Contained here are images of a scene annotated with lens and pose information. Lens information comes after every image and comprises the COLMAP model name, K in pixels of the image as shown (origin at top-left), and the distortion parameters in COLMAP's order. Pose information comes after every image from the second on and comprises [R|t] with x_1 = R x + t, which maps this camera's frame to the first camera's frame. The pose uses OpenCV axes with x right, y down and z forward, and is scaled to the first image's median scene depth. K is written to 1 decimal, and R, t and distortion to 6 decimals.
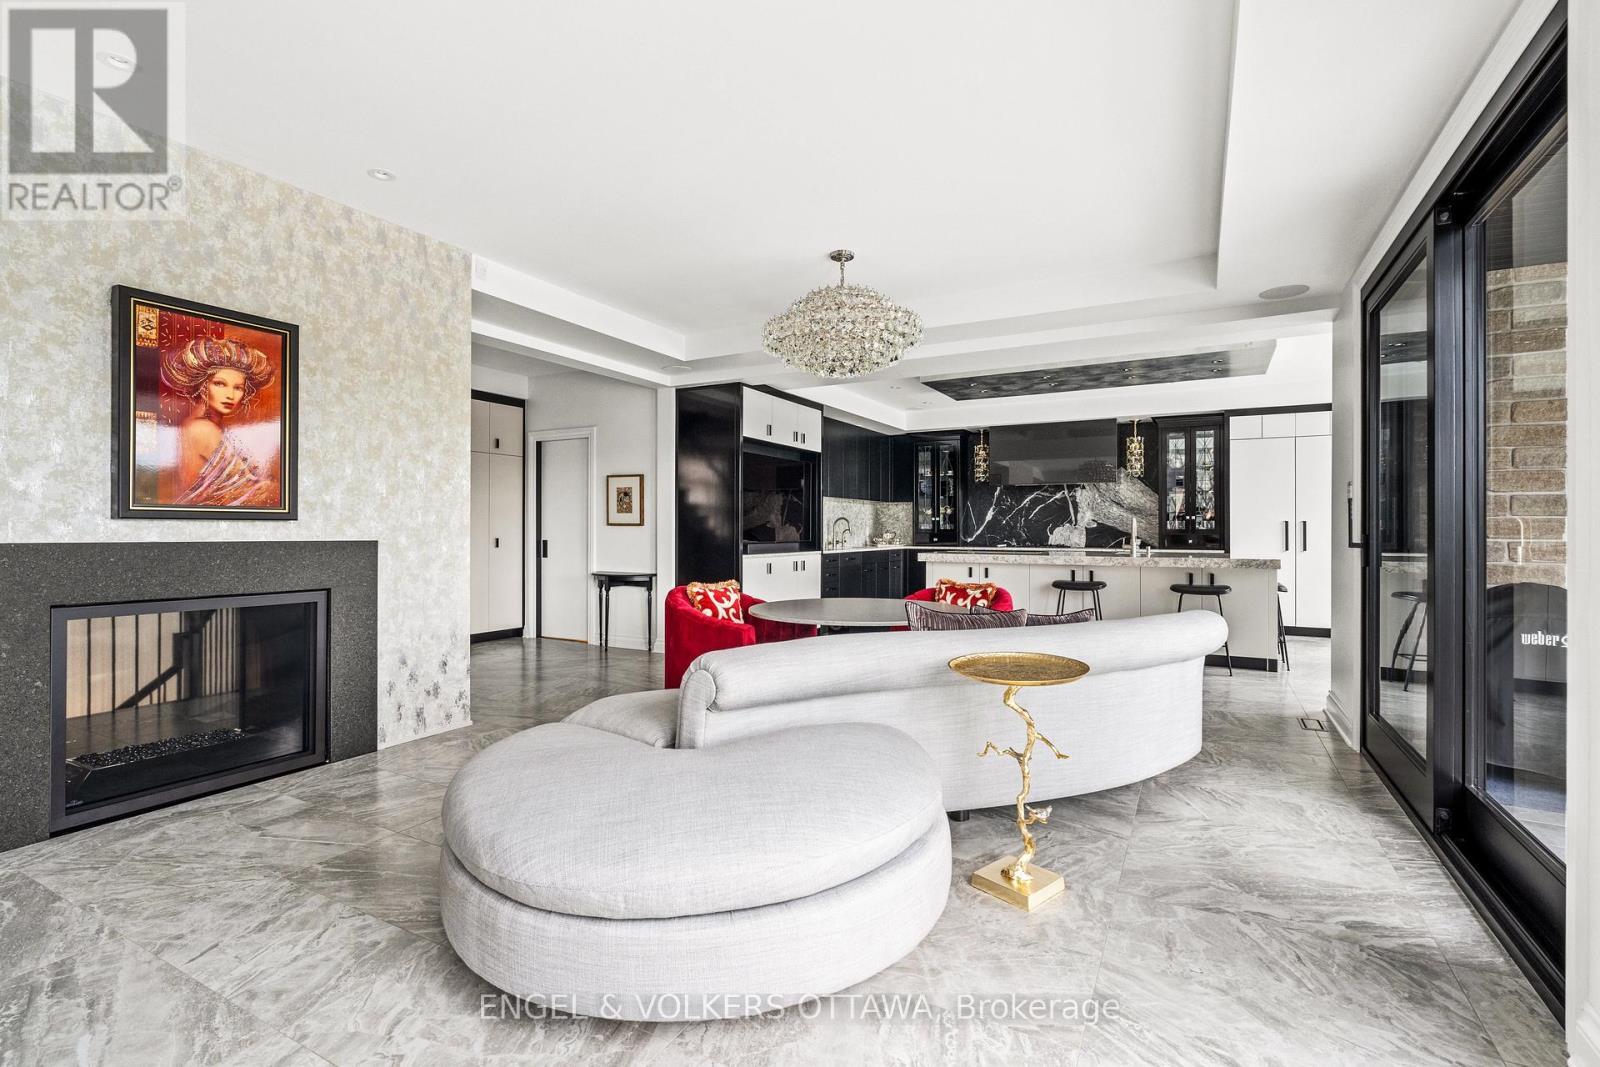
lens RADIAL K [[747.0, 0, 793.6], [0, 747.0, 531.0], [0, 0, 1]] dist [-0.003872, 0.000679]
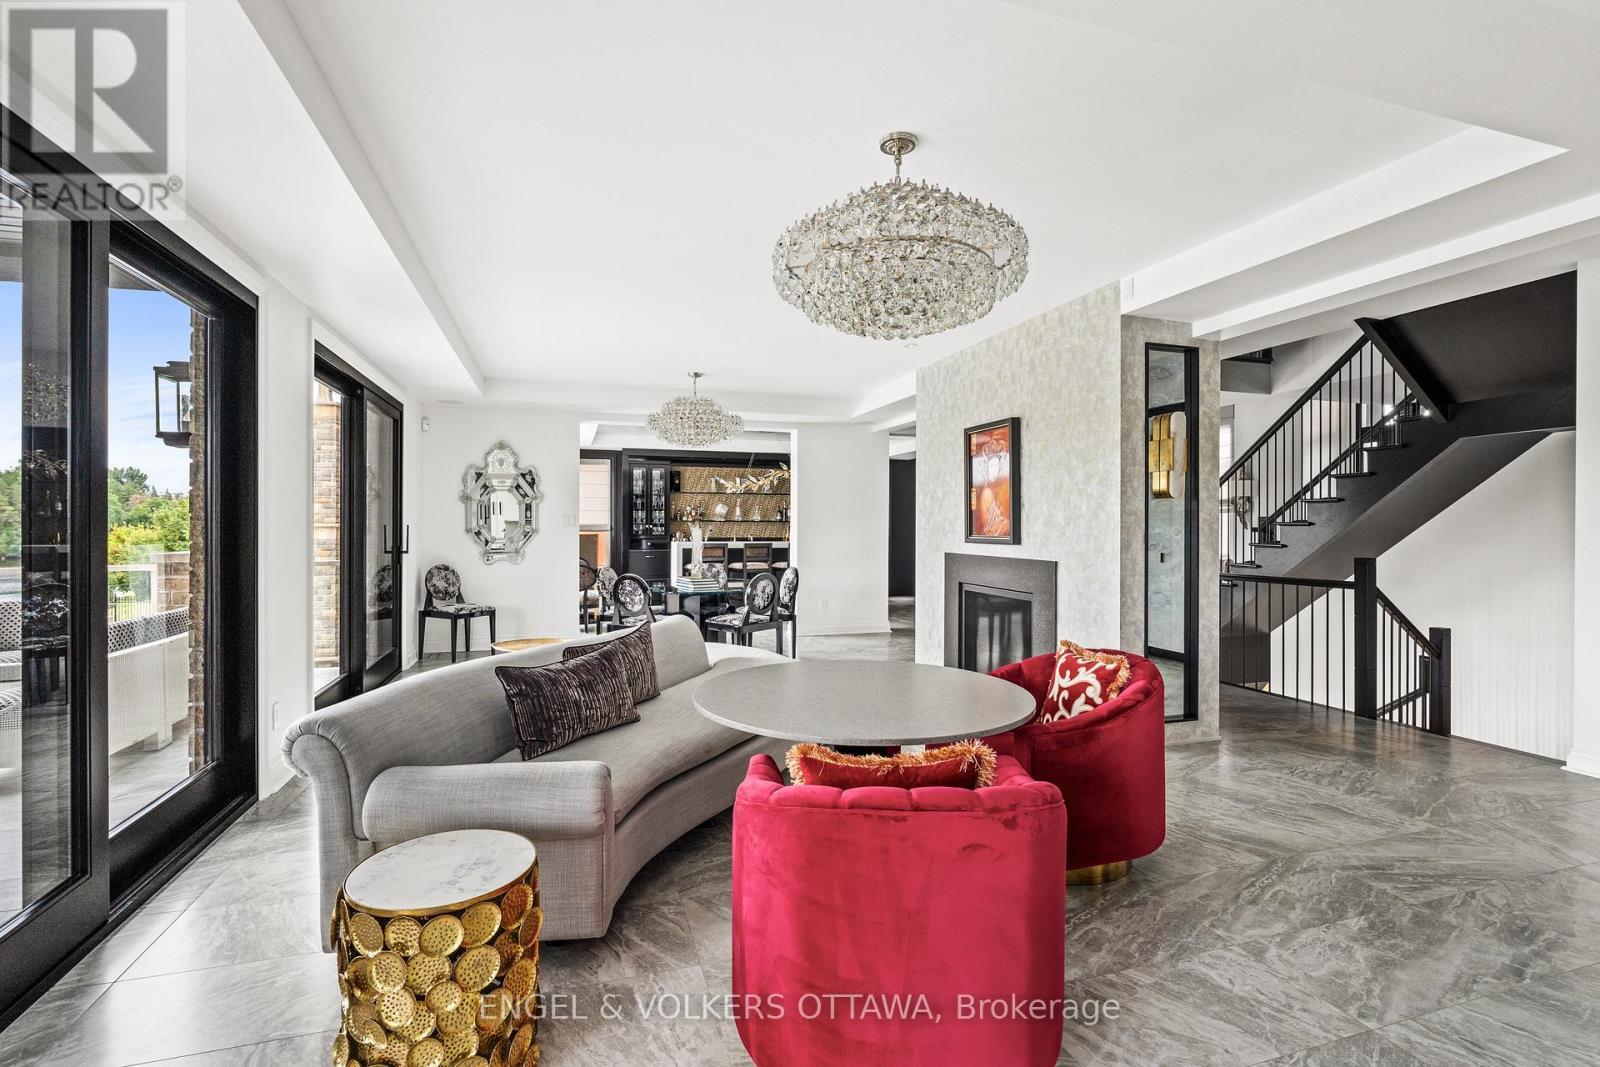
lens RADIAL K [[747.0, 0, 807.1], [0, 747.0, 528.7], [0, 0, 1]] dist [-0.003872, 0.000679]
pose [[-0.688420, 0.000002, -0.725312, 0.280960], [-0.003525, 0.999988, 0.003348, -0.019446], [0.725304, 0.004862, -0.688412, 0.668481]]
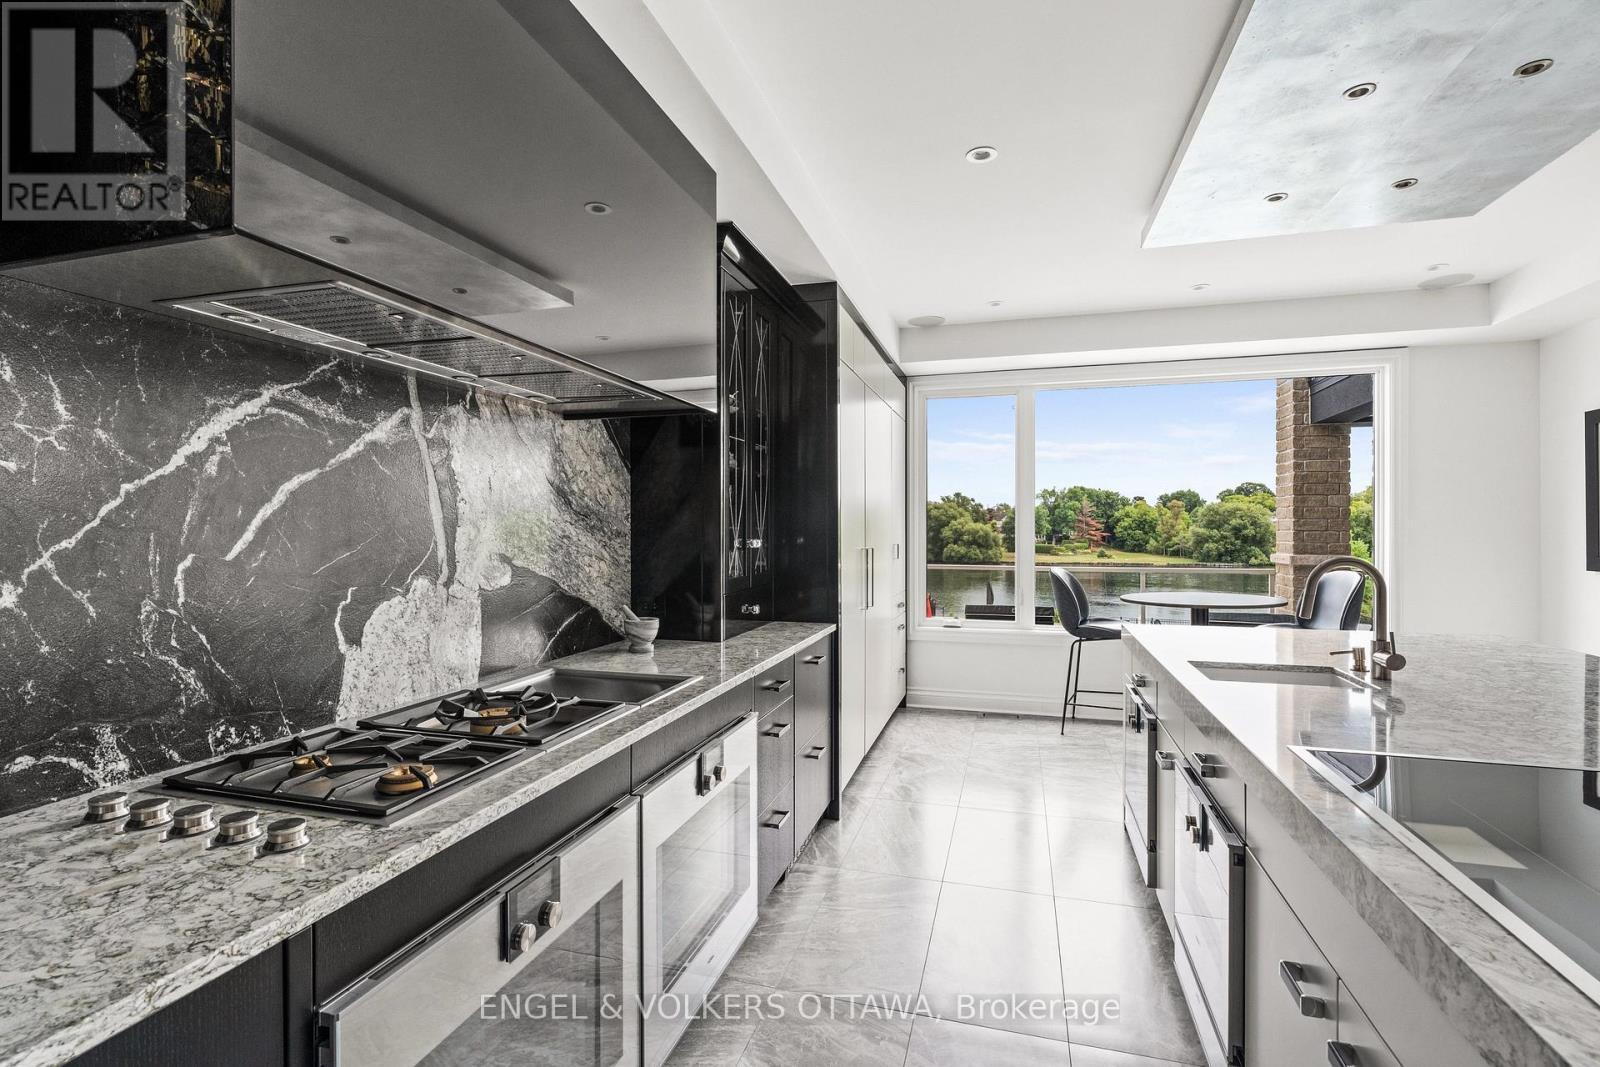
lens RADIAL K [[747.0, 0, 792.8], [0, 747.0, 533.7], [0, 0, 1]] dist [-0.003872, 0.000679]
pose [[-0.221209, -0.008004, 0.975194, 0.169940], [0.003121, 0.999955, 0.008915, -0.025806], [-0.975222, 0.005016, -0.221174, 1.056044]]
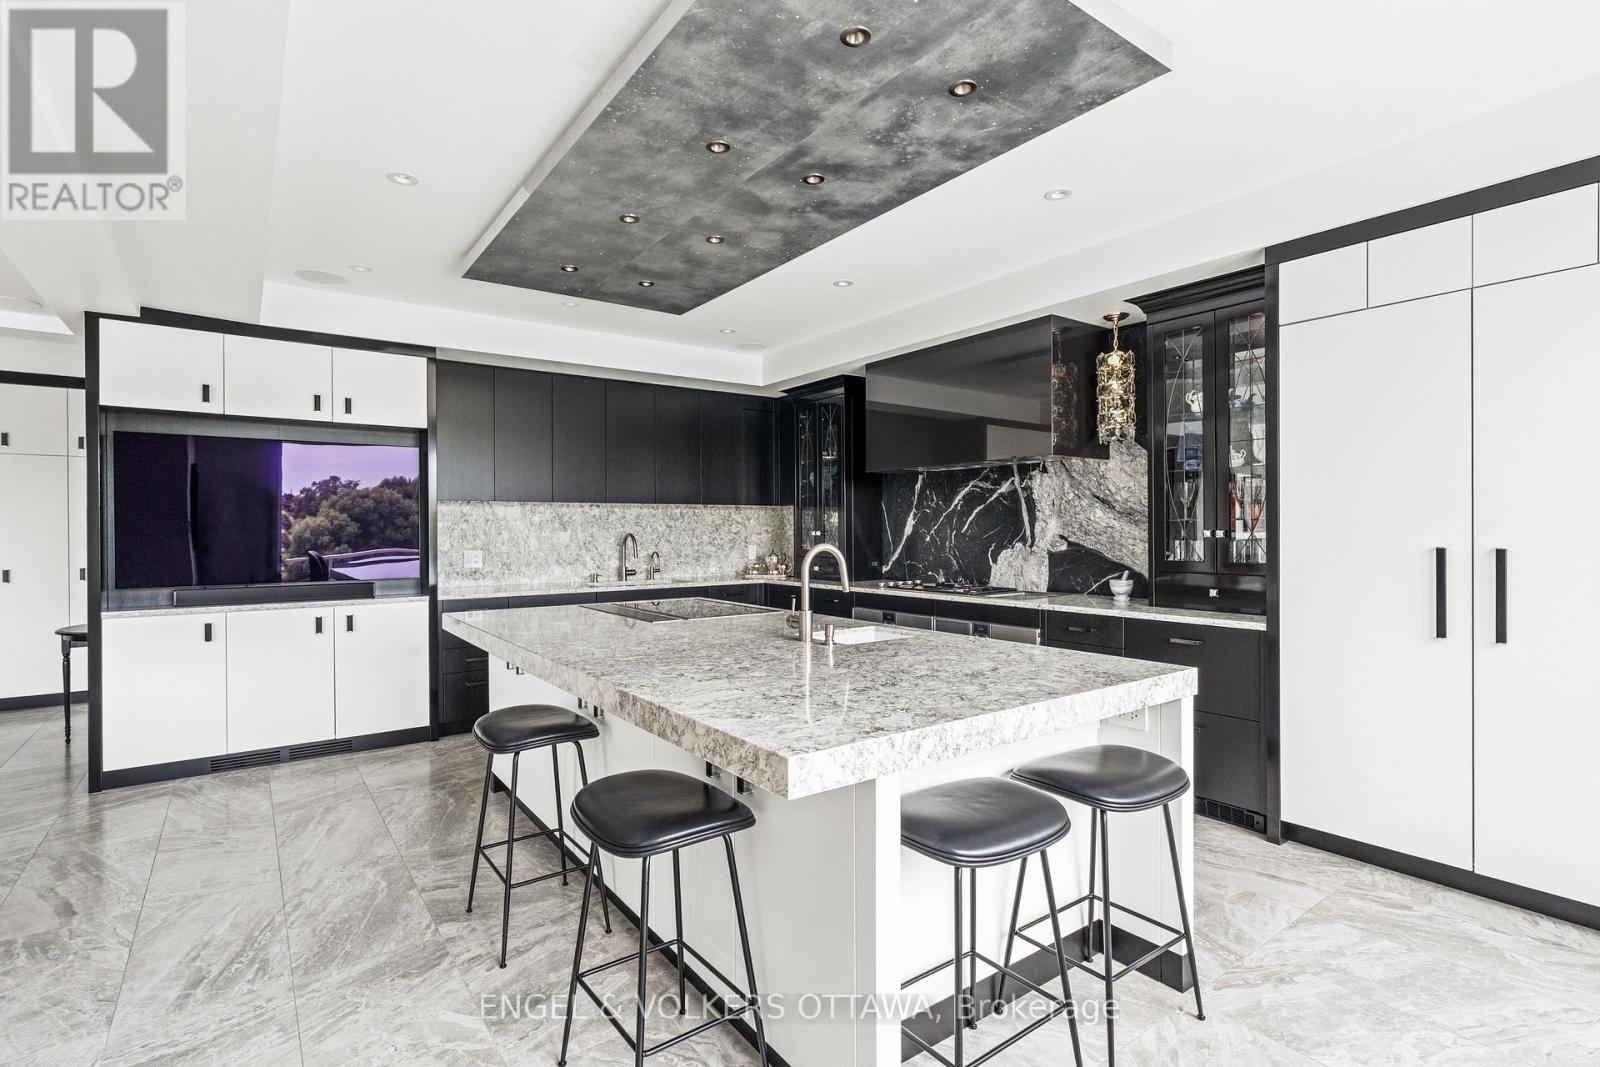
lens RADIAL K [[747.0, 0, 772.5], [0, 747.0, 537.1], [0, 0, 1]] dist [-0.003872, 0.000679]
pose [[0.898753, -0.001509, -0.438452, 0.488173], [0.005445, 0.999955, 0.007719, -0.020570], [0.438421, -0.009325, 0.898721, 0.529119]]
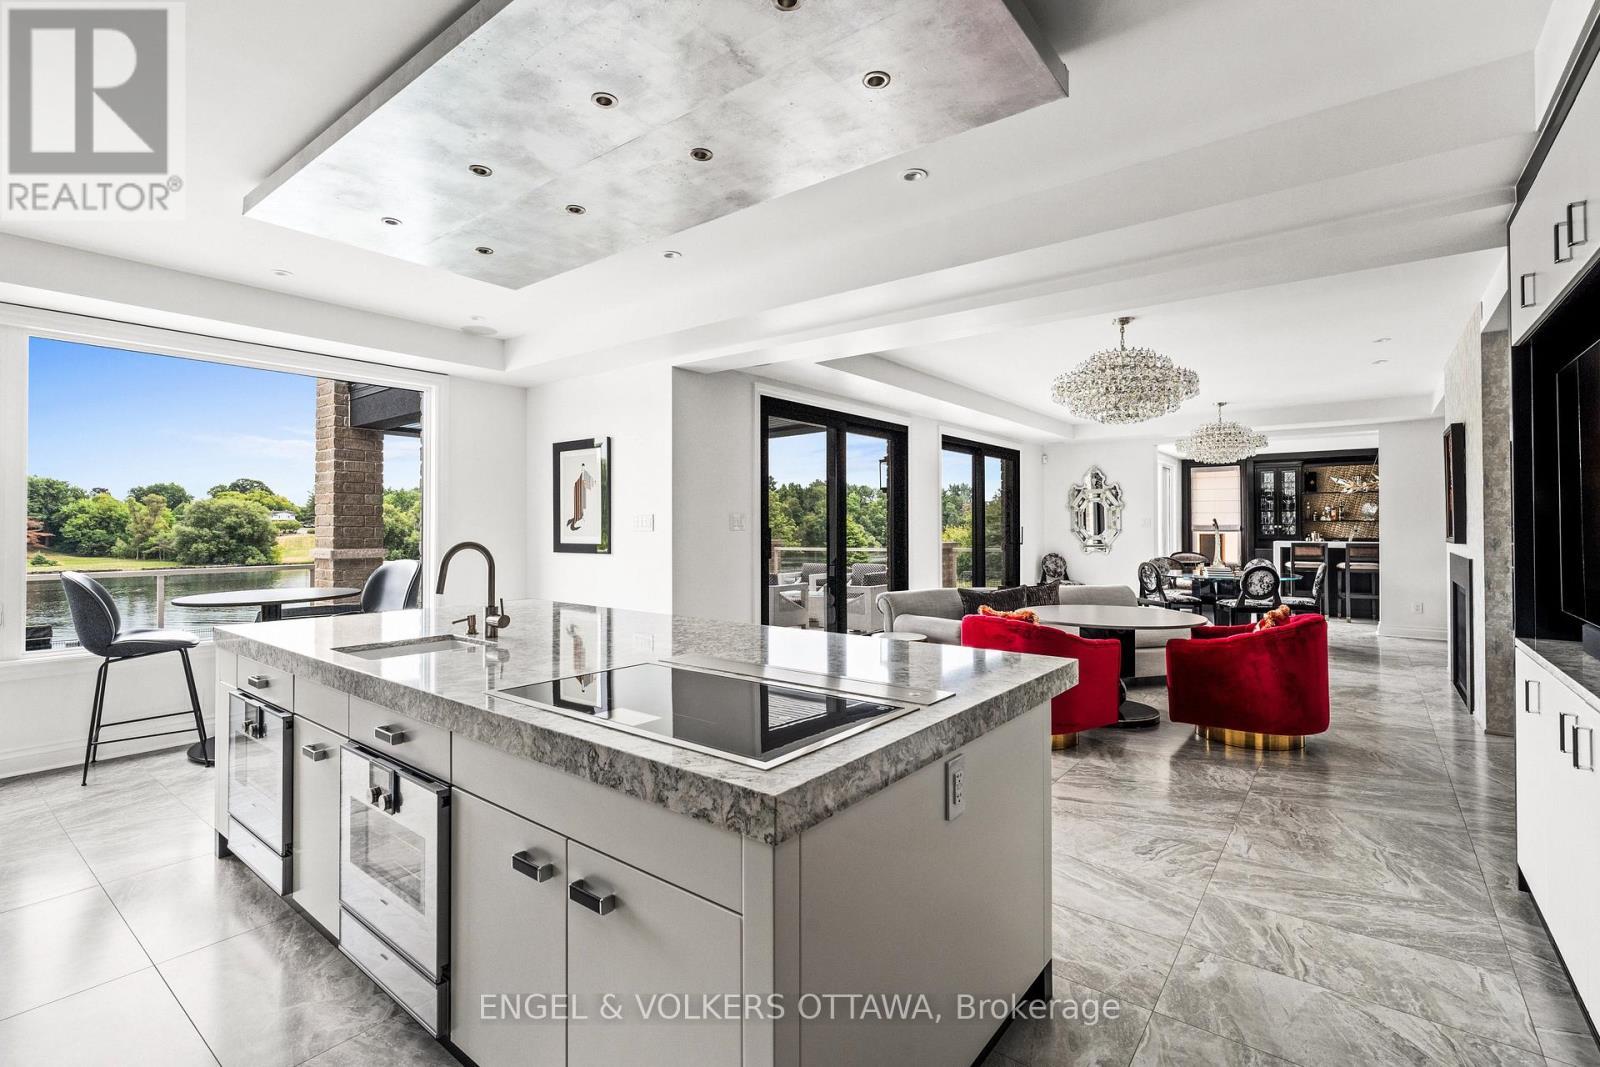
lens RADIAL K [[738.4, 0, 796.6], [0, 738.4, 521.7], [0, 0, 1]] dist [-0.001552, -0.000213]
pose [[-0.989360, 0.000563, 0.145489, 0.193498], [-0.000051, 0.999991, -0.004215, -0.022184], [-0.145490, -0.004178, -0.989351, 1.098970]]
